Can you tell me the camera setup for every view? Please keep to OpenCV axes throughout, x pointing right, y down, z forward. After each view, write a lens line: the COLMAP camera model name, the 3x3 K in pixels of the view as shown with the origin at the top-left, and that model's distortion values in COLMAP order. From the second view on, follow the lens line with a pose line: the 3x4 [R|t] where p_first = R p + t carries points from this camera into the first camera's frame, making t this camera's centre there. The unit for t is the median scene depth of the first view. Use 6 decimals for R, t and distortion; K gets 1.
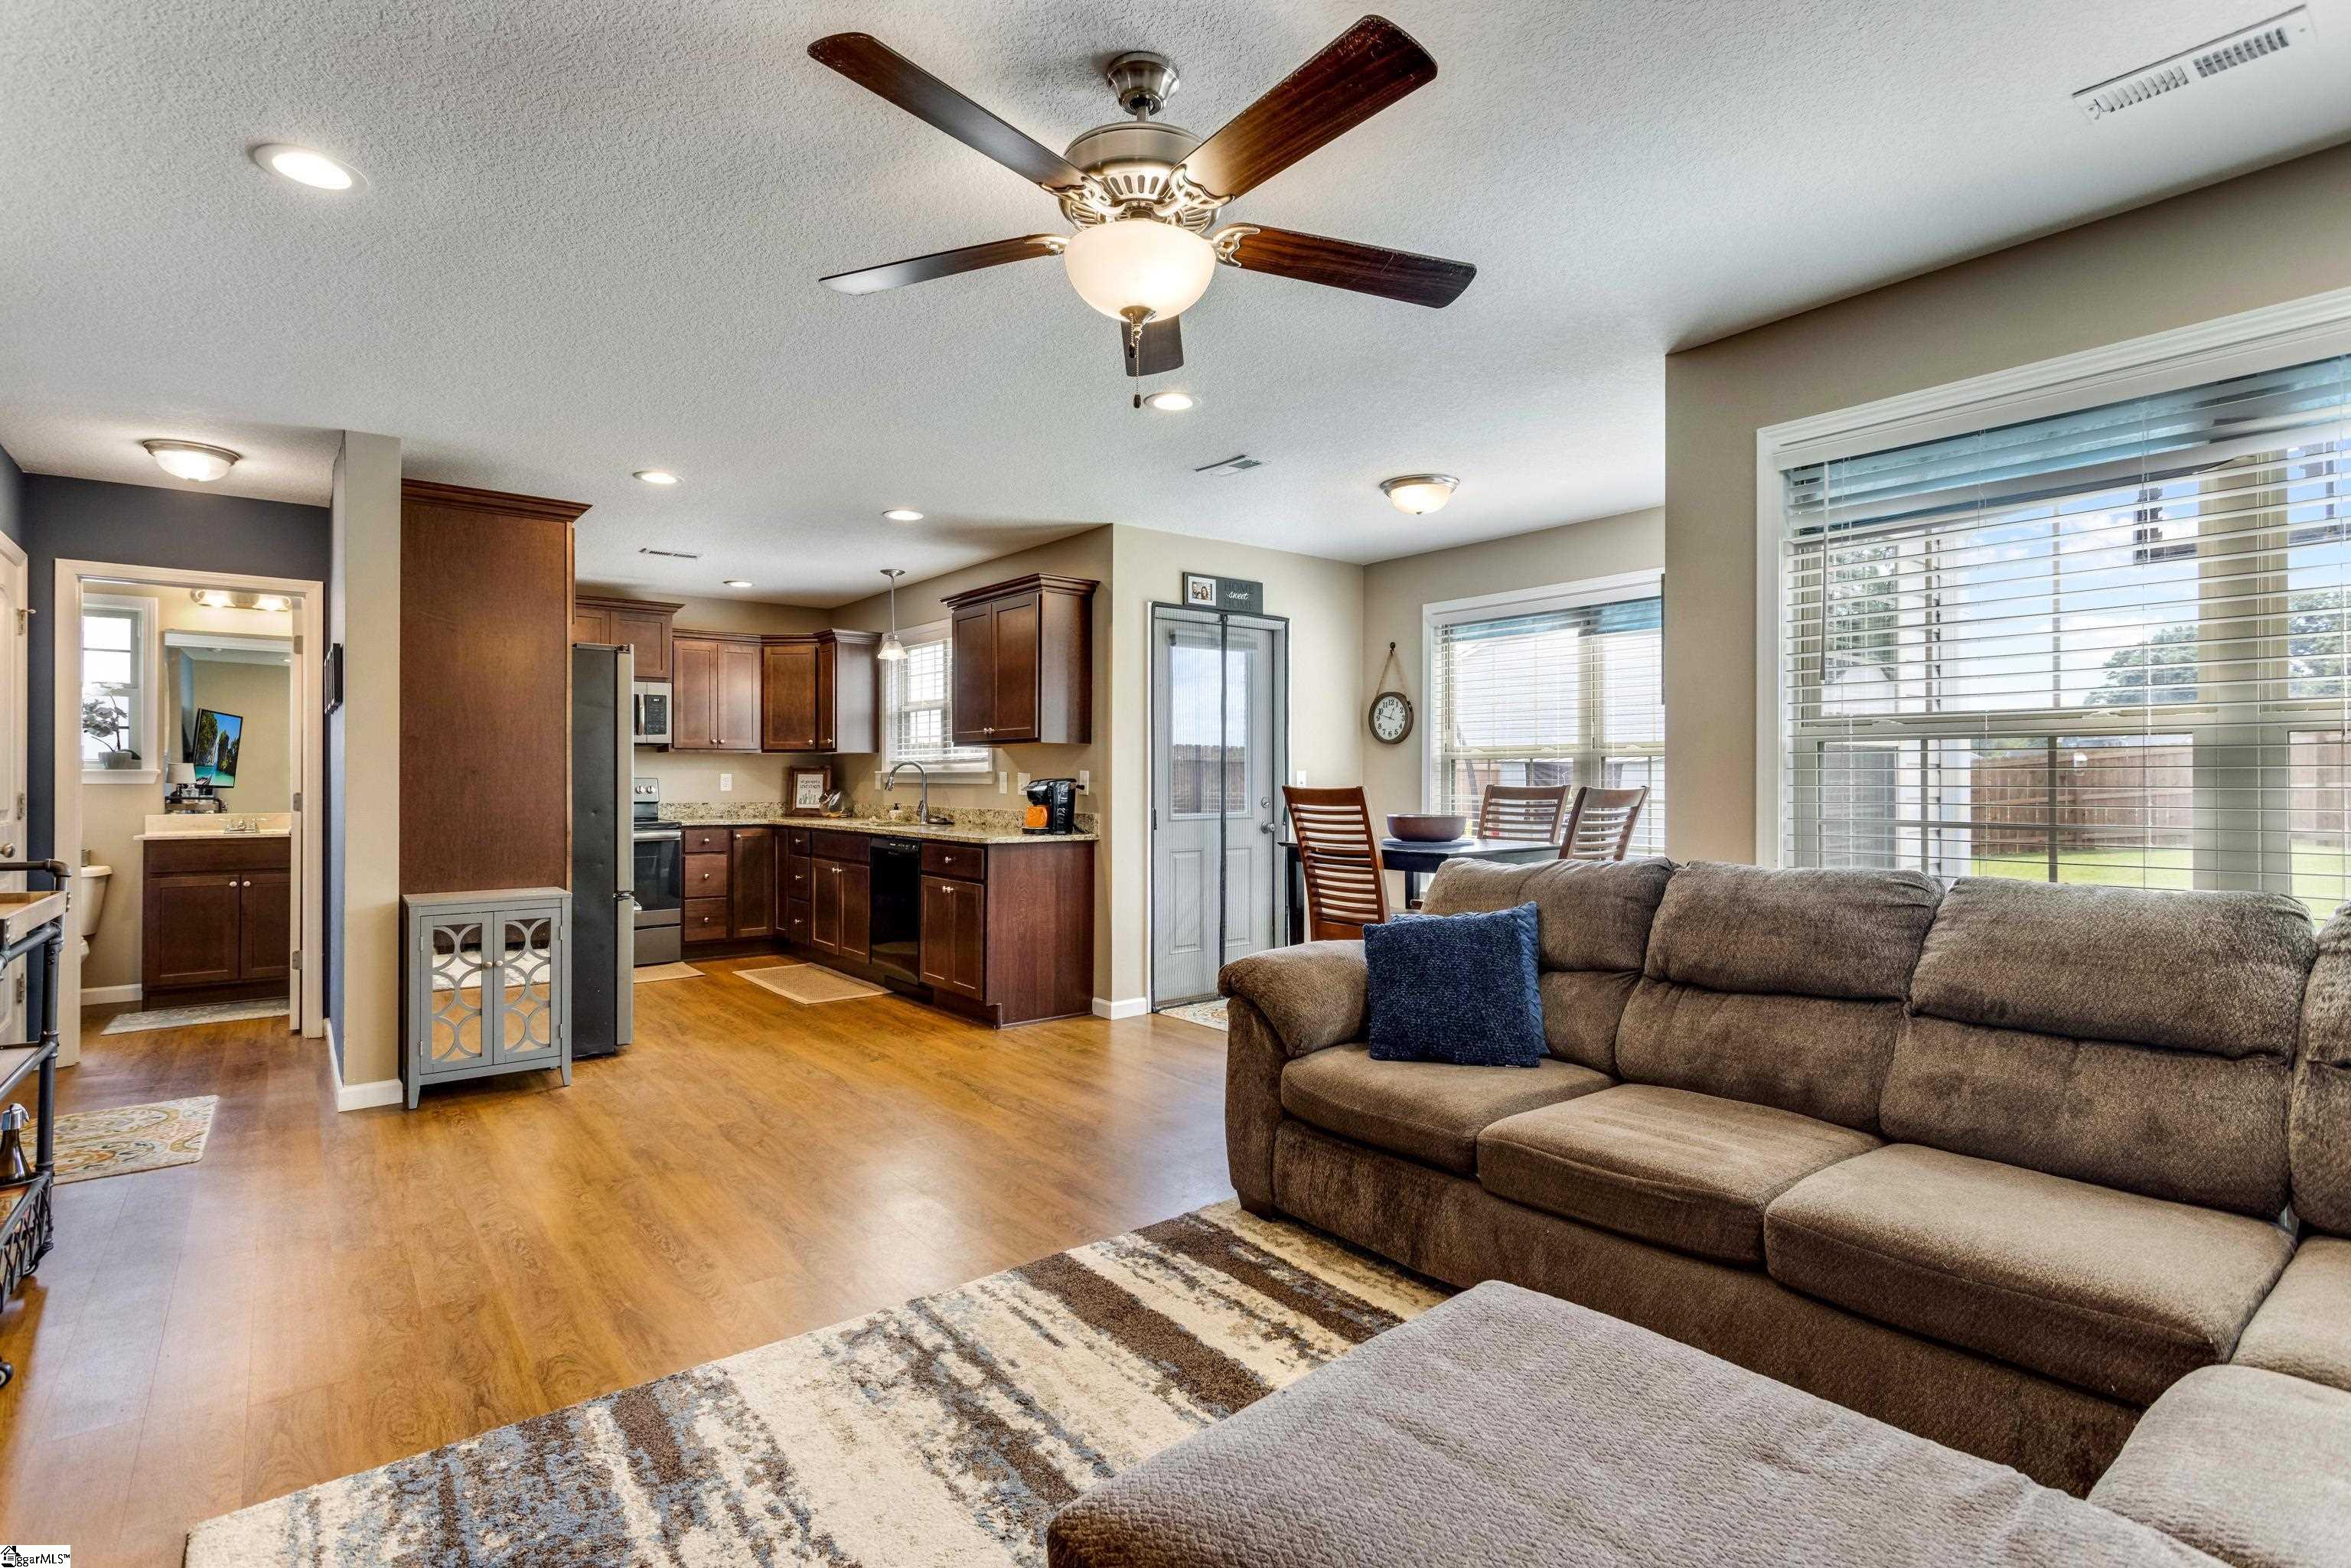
lens RADIAL K [[1114.5, 0, 1155.3], [0, 1114.5, 779.5], [0, 0, 1]] dist [-0.010567, 0.003145]
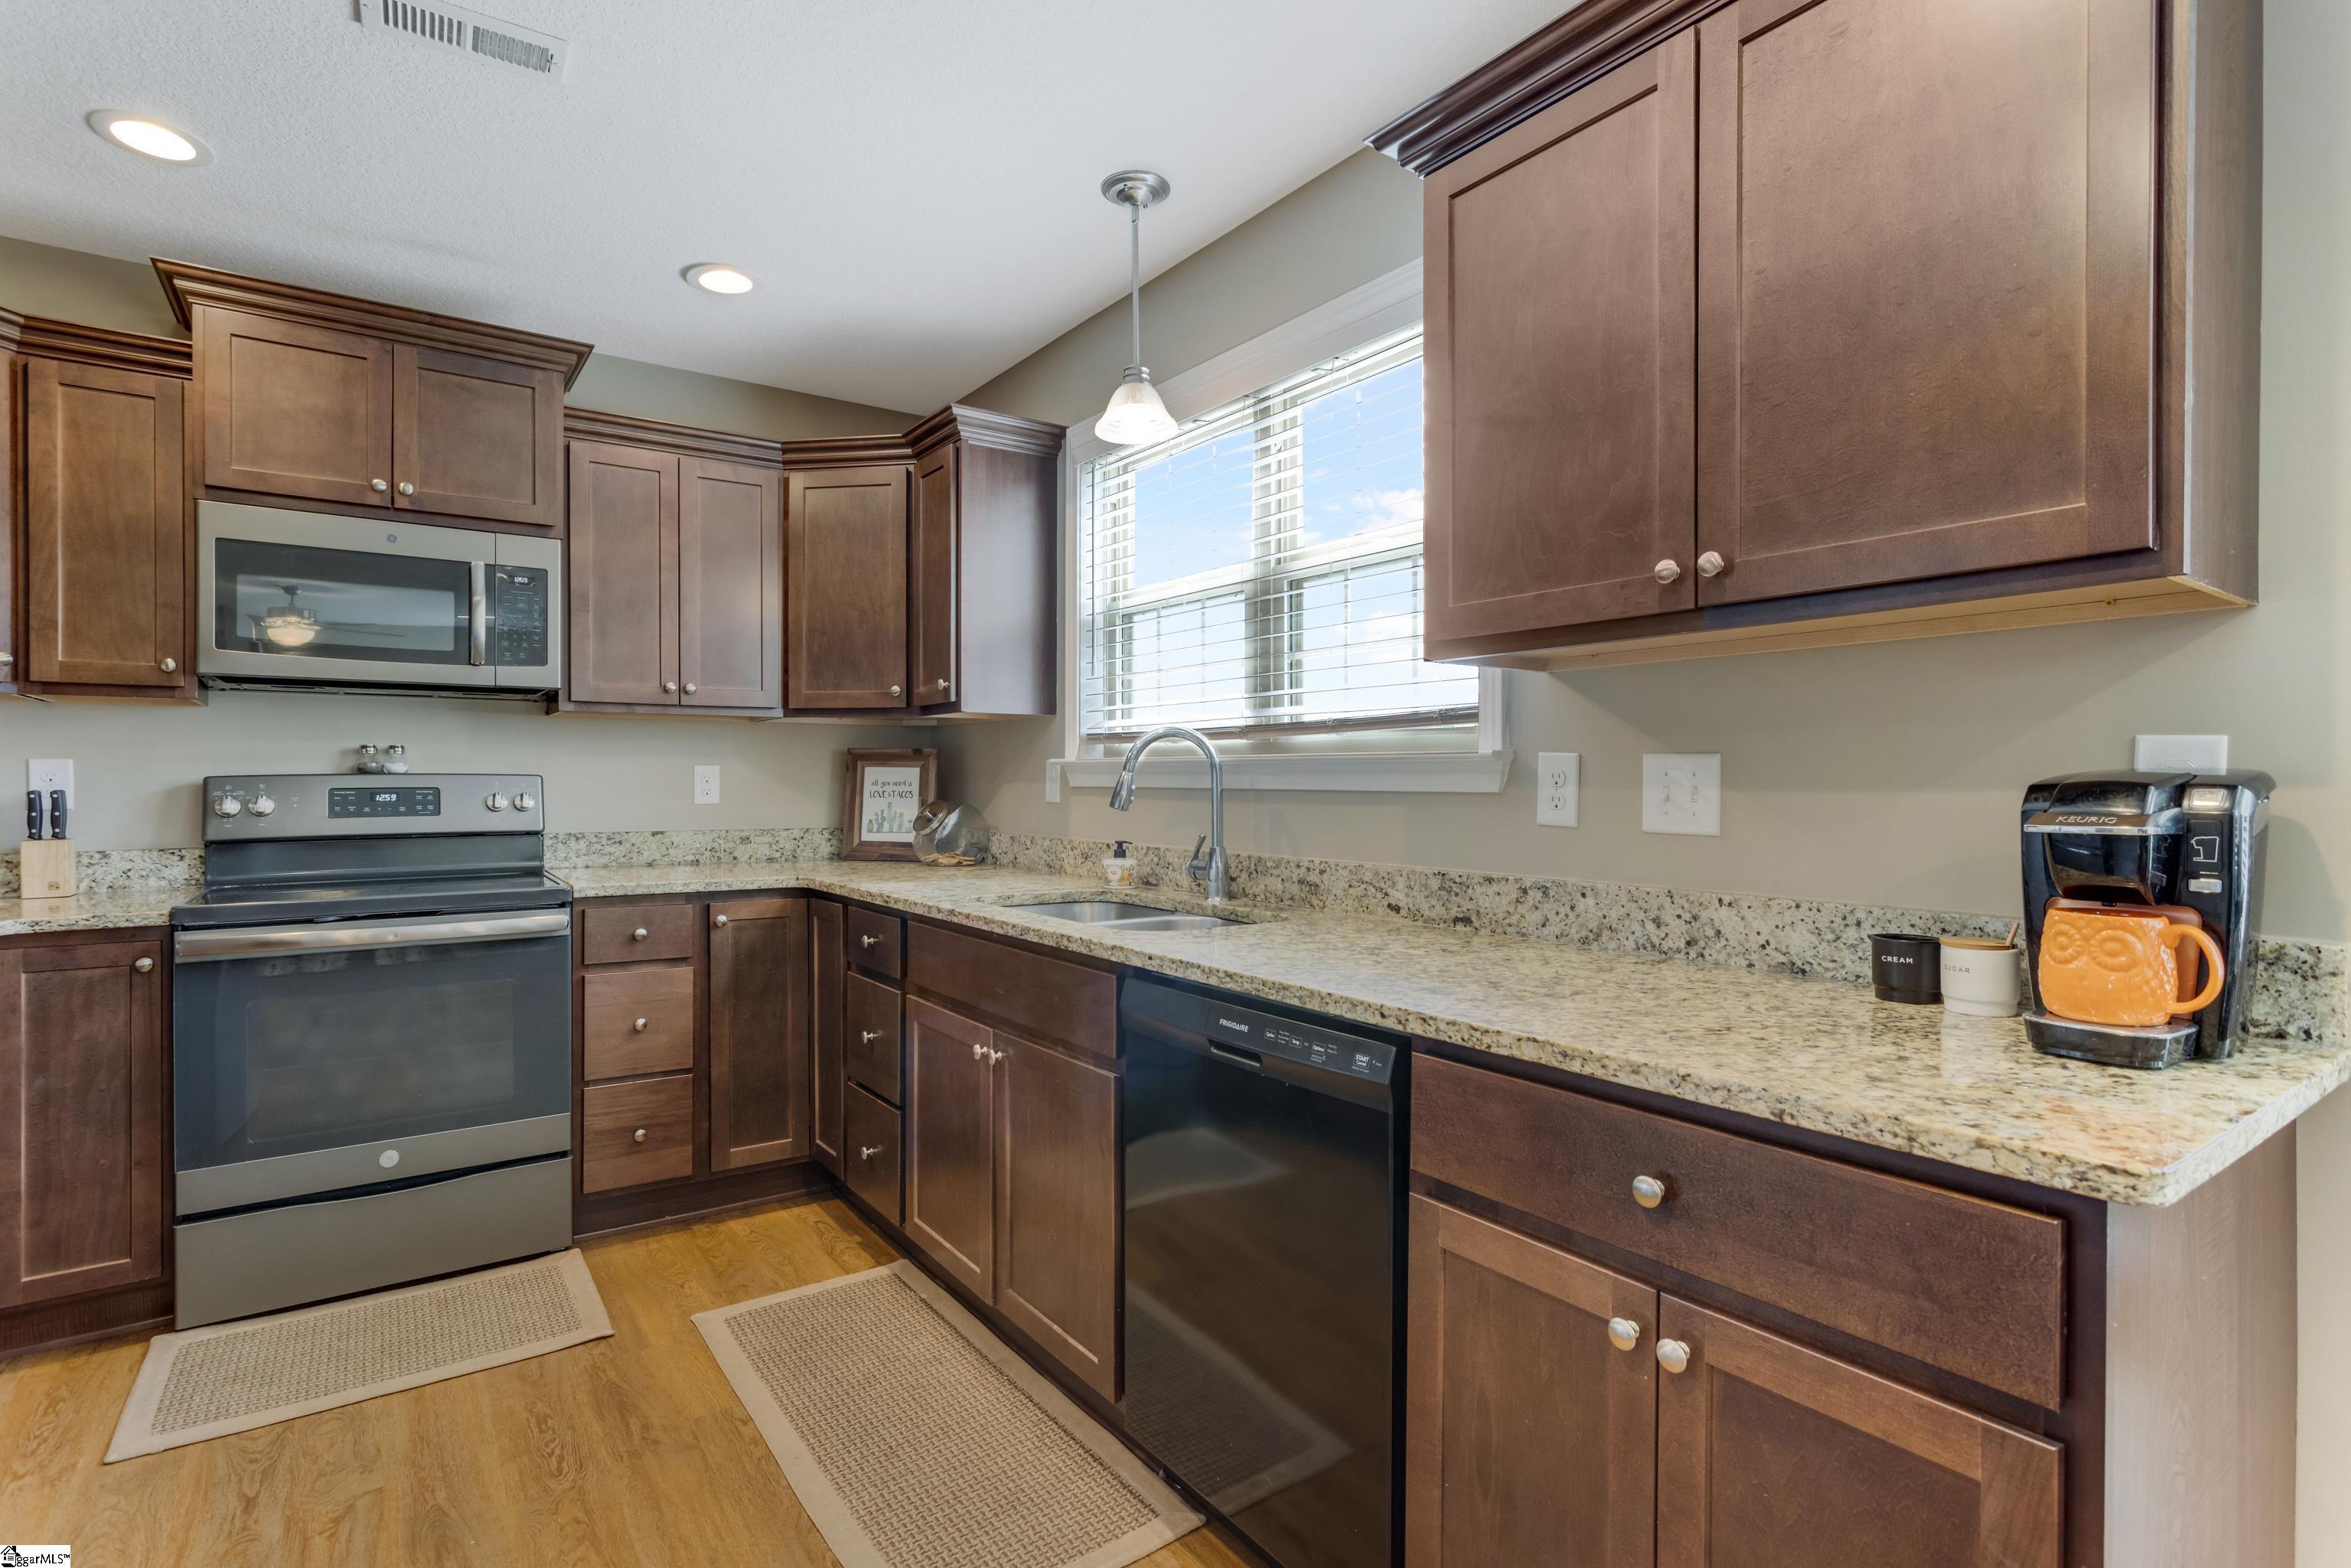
lens RADIAL K [[1114.5, 0, 1144.7], [0, 1114.5, 777.3], [0, 0, 1]] dist [-0.010567, 0.003145]
pose [[0.999171, 0.000580, -0.040714, -0.215452], [-0.000709, 0.999995, -0.003156, 0.000832], [0.040712, 0.003182, 0.999166, 0.631342]]
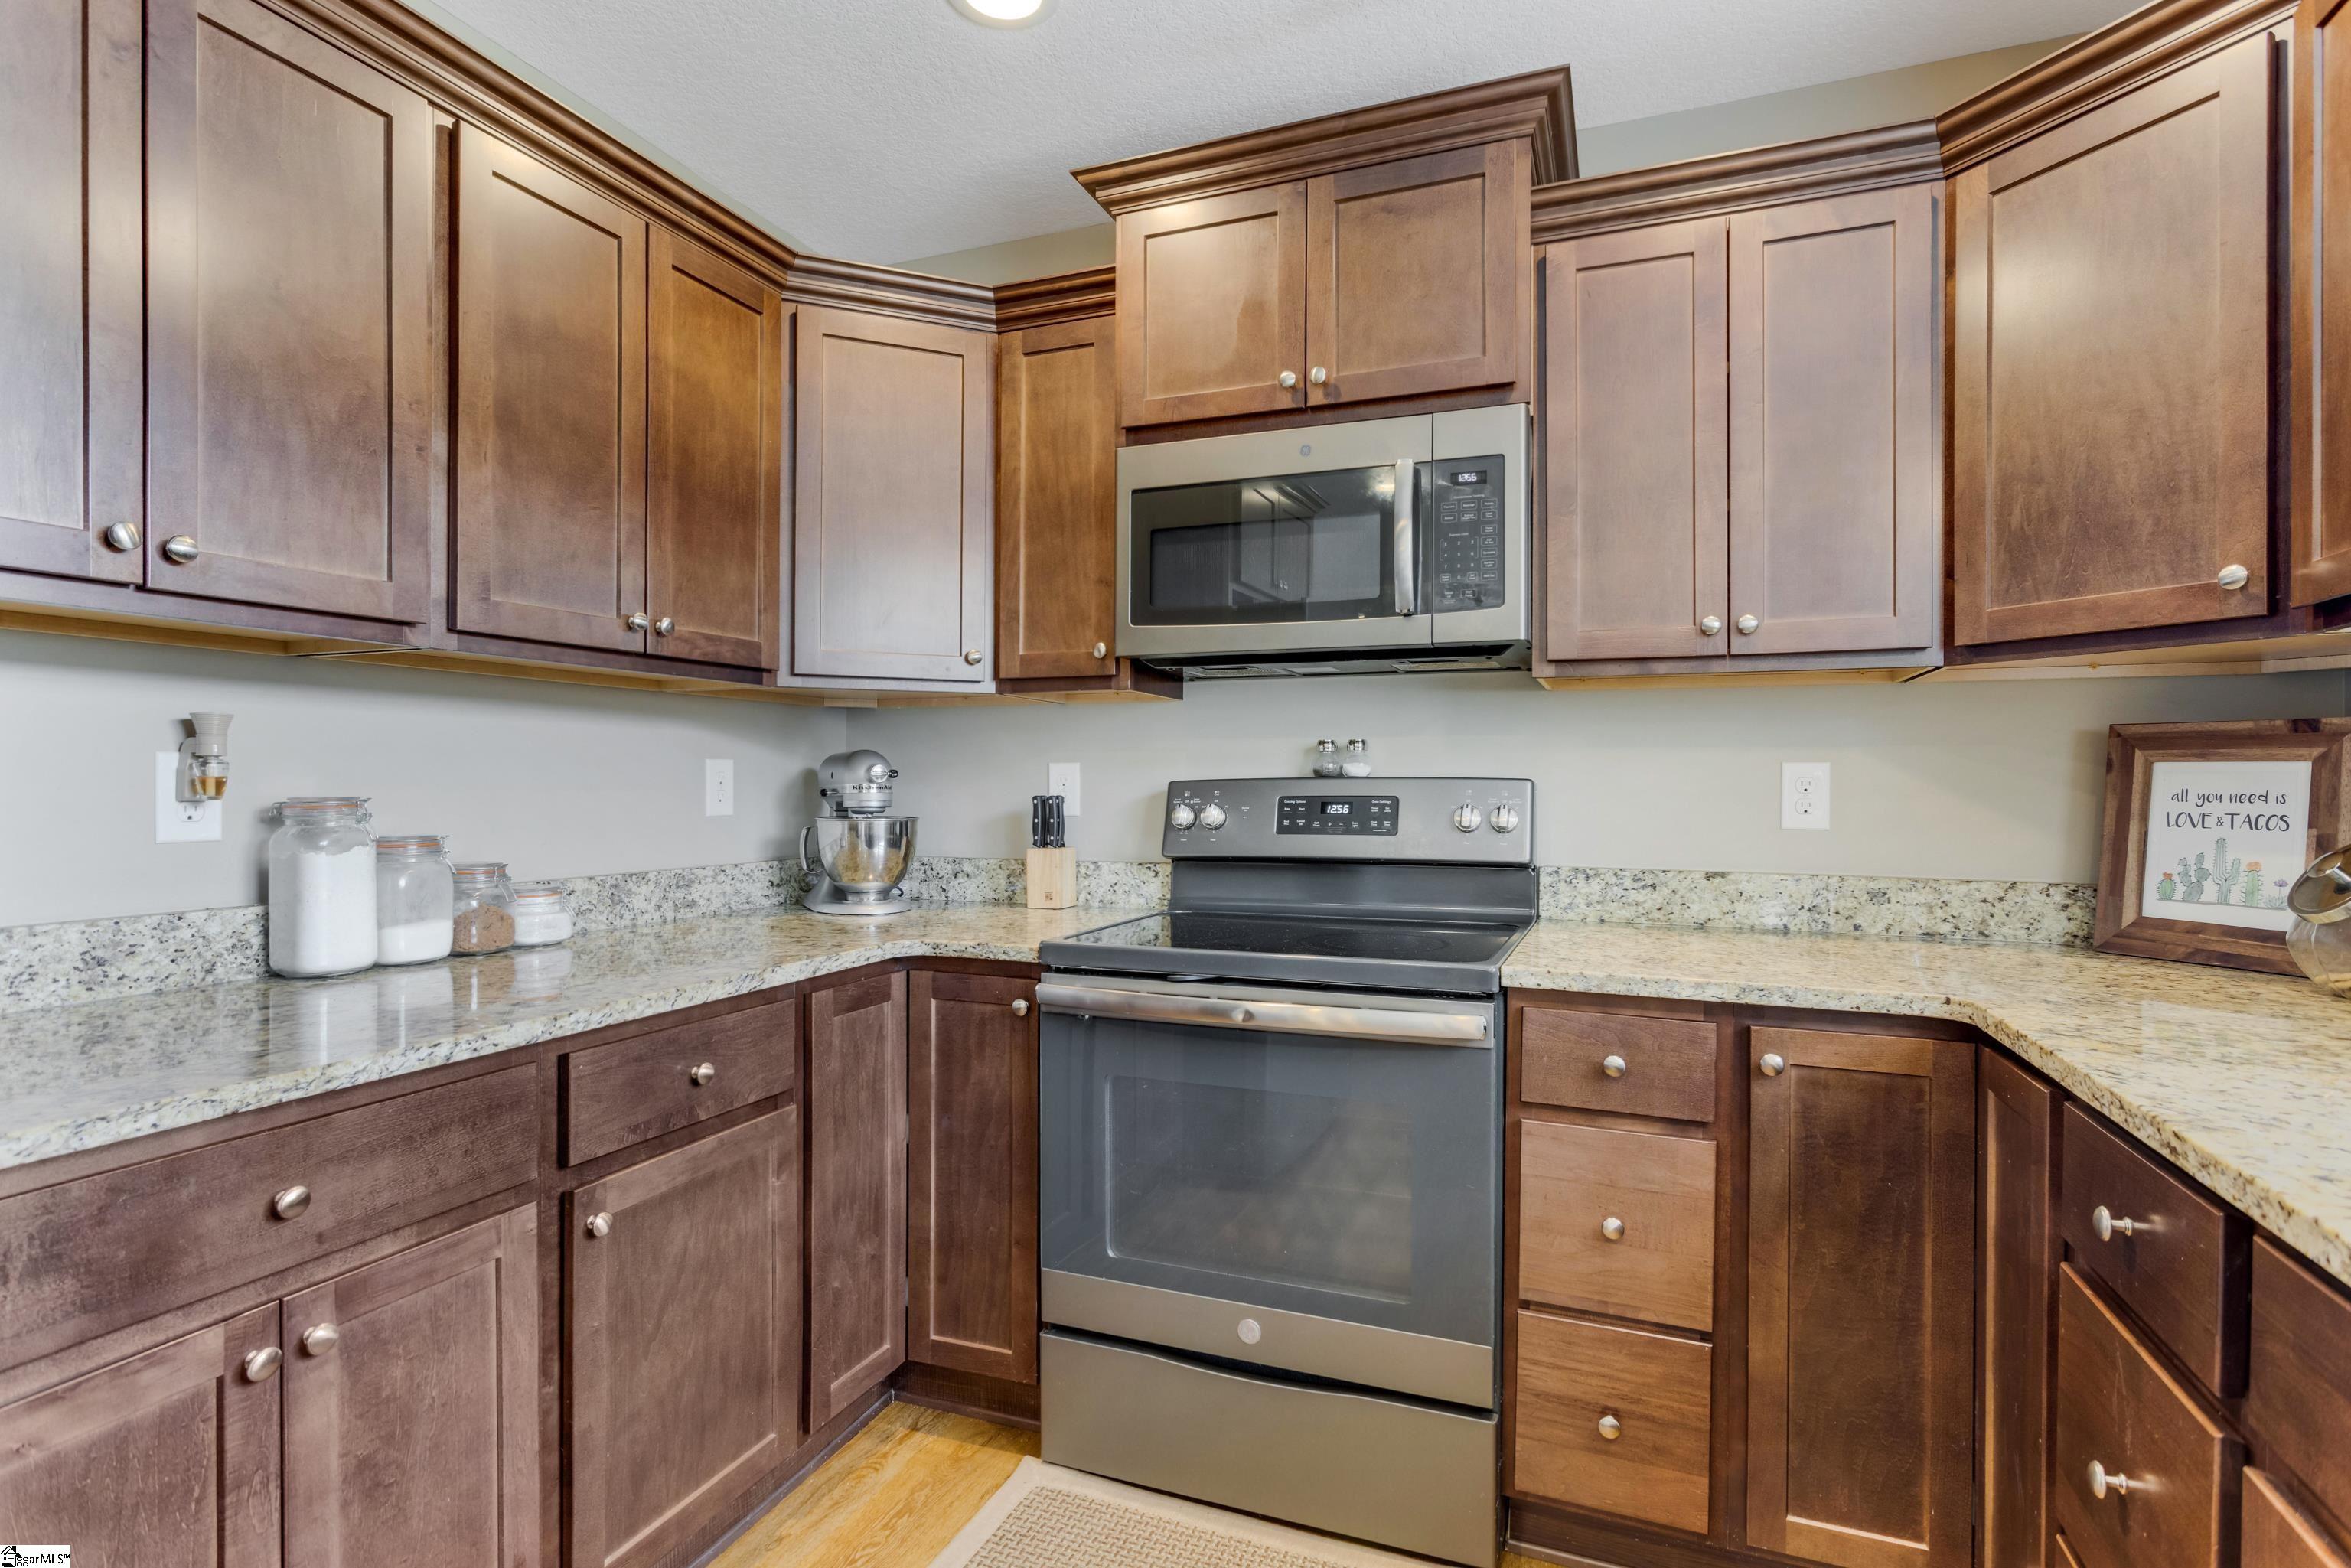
lens RADIAL K [[1114.5, 0, 1206.2], [0, 1114.5, 791.0], [0, 0, 1]] dist [-0.010567, 0.003145]
pose [[0.518160, 0.007951, -0.855247, -0.266430], [-0.004932, 0.999968, 0.006308, 0.000363], [0.855270, 0.000949, 0.518182, 0.841137]]
